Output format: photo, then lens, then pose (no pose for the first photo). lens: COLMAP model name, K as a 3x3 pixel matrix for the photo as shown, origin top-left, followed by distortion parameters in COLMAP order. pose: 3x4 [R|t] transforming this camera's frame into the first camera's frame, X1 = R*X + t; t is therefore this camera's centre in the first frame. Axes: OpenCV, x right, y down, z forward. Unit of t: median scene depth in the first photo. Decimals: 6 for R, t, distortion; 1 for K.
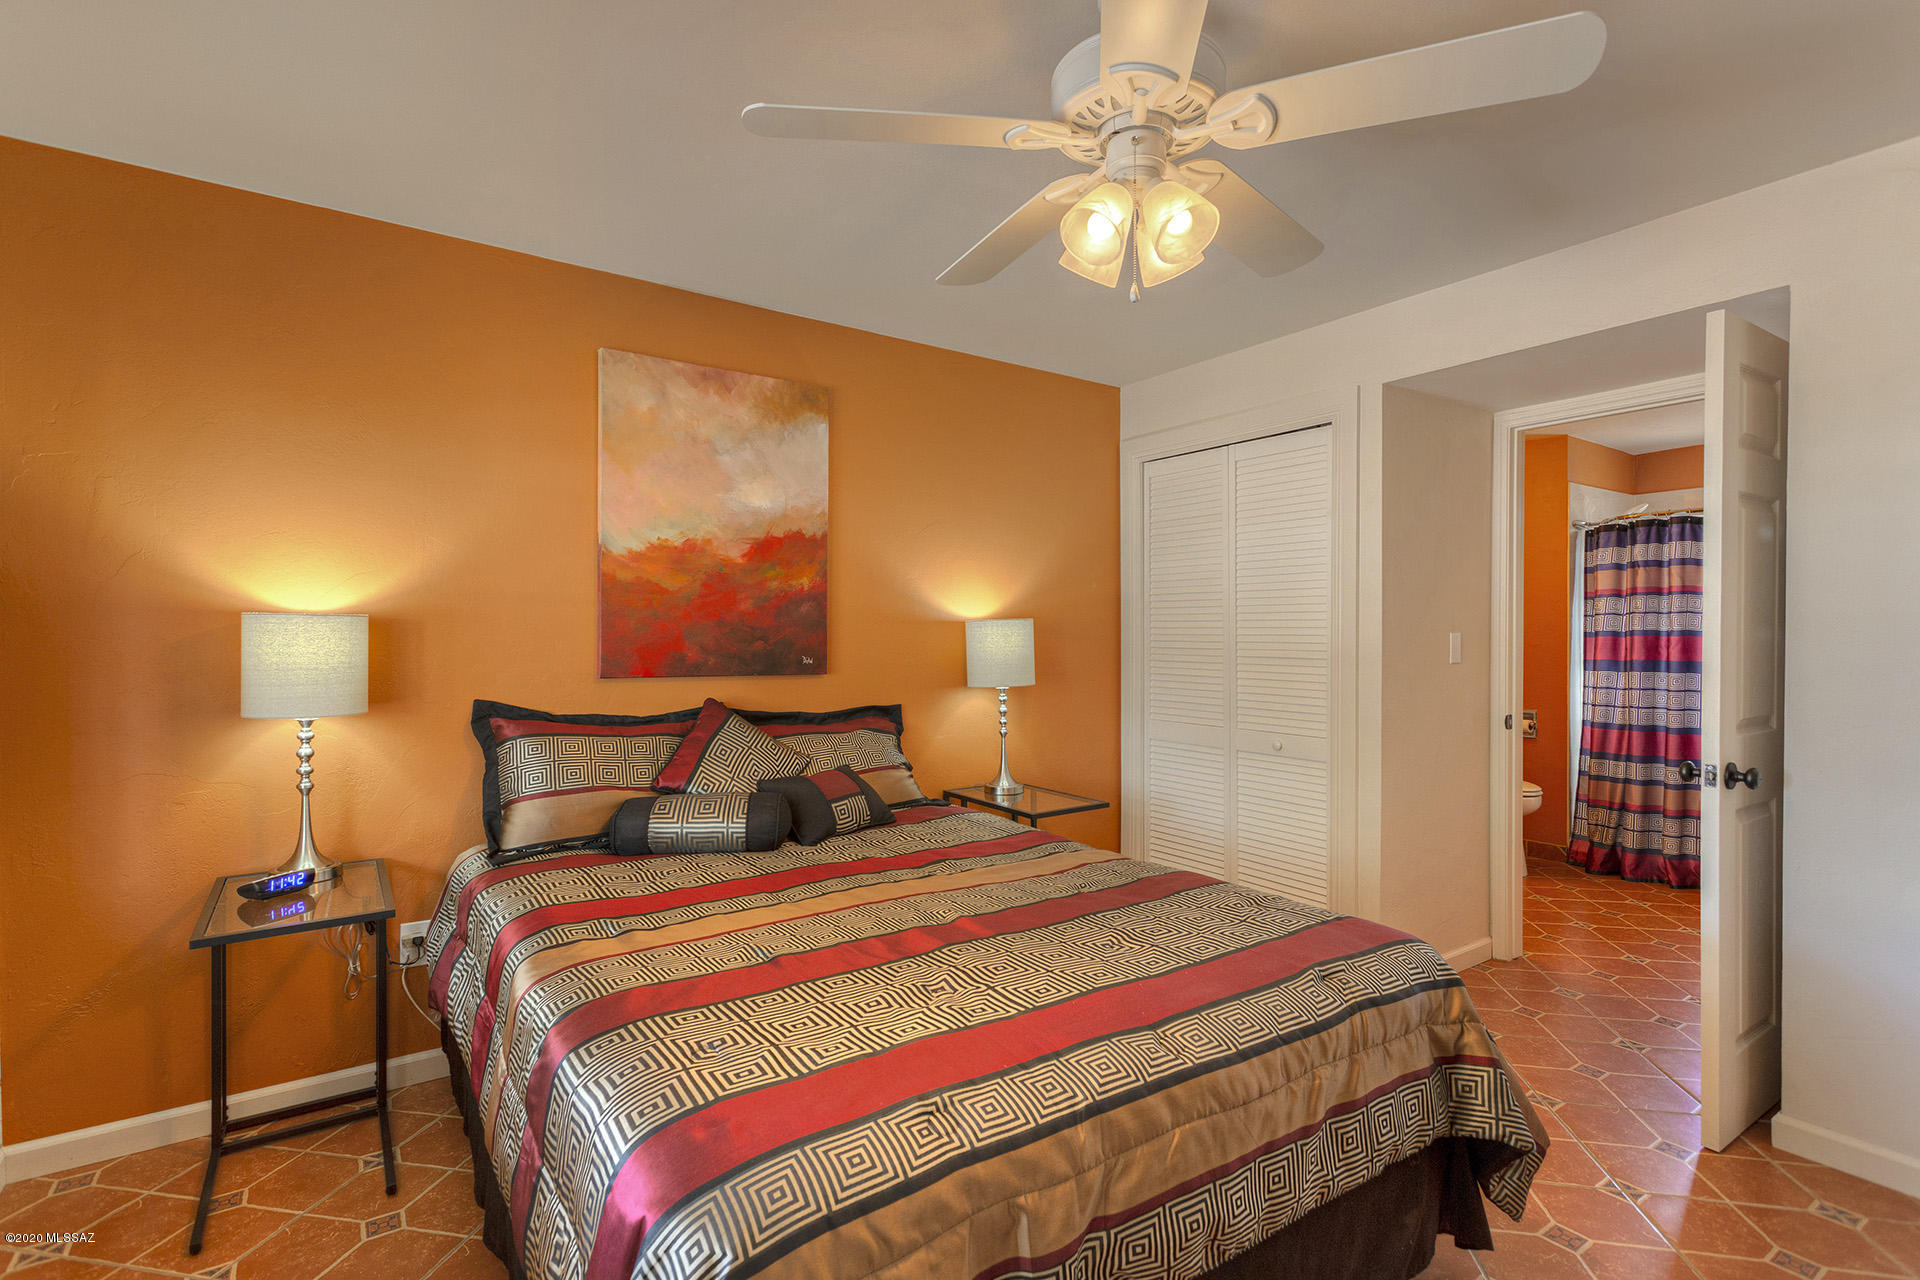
lens RADIAL K [[901.9, 0, 960.5], [0, 901.9, 628.0], [0, 0, 1]] dist [0.000796, 0.002233]
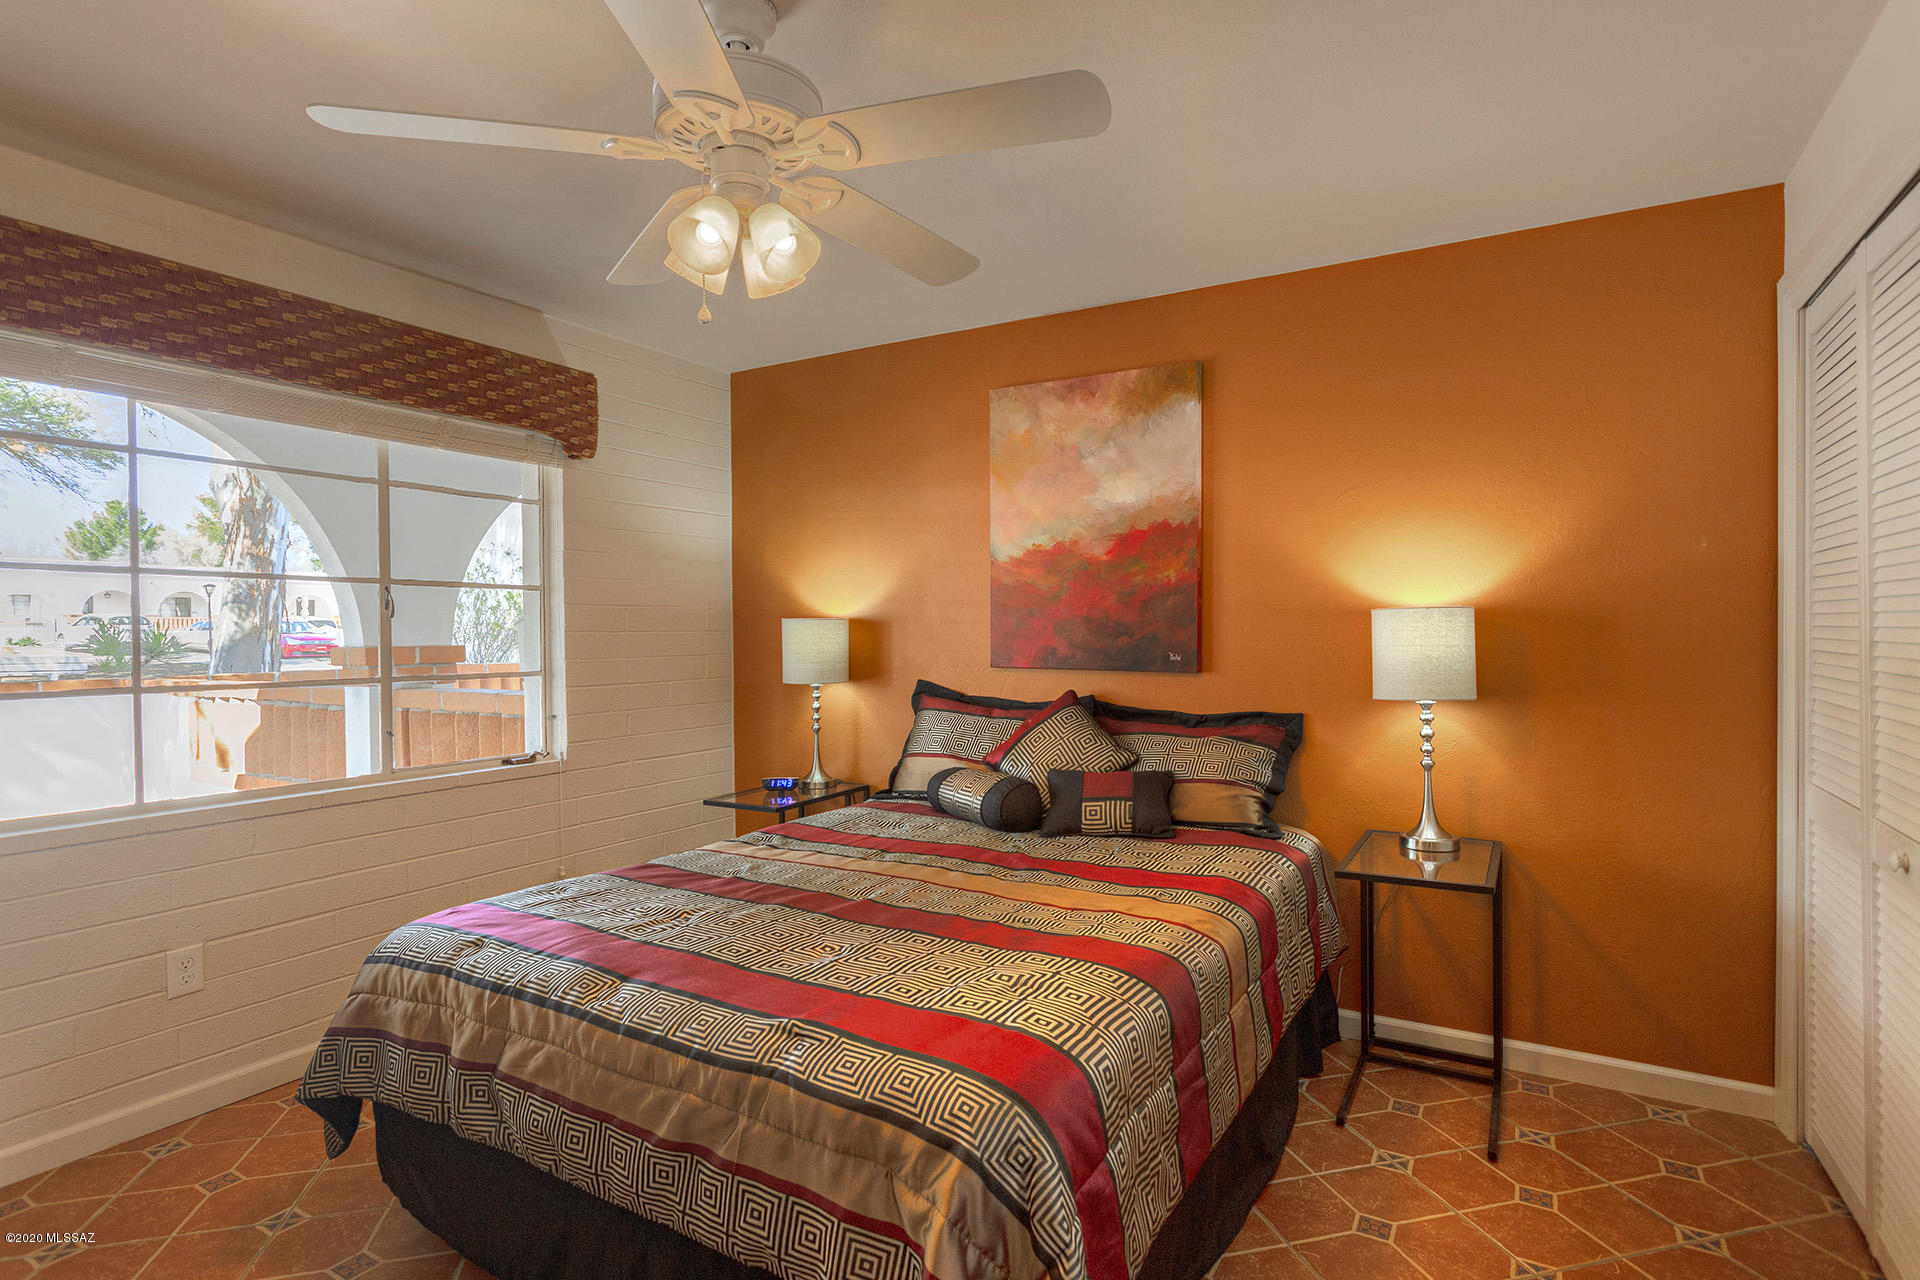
lens RADIAL K [[942.7, 0, 962.2], [0, 942.7, 640.2], [0, 0, 1]] dist [-0.026736, 0.000898]
pose [[0.425703, 0.011690, -0.904787, 0.658094], [0.012724, 0.999740, 0.018903, -0.003286], [0.904773, -0.019559, 0.425444, 0.396728]]
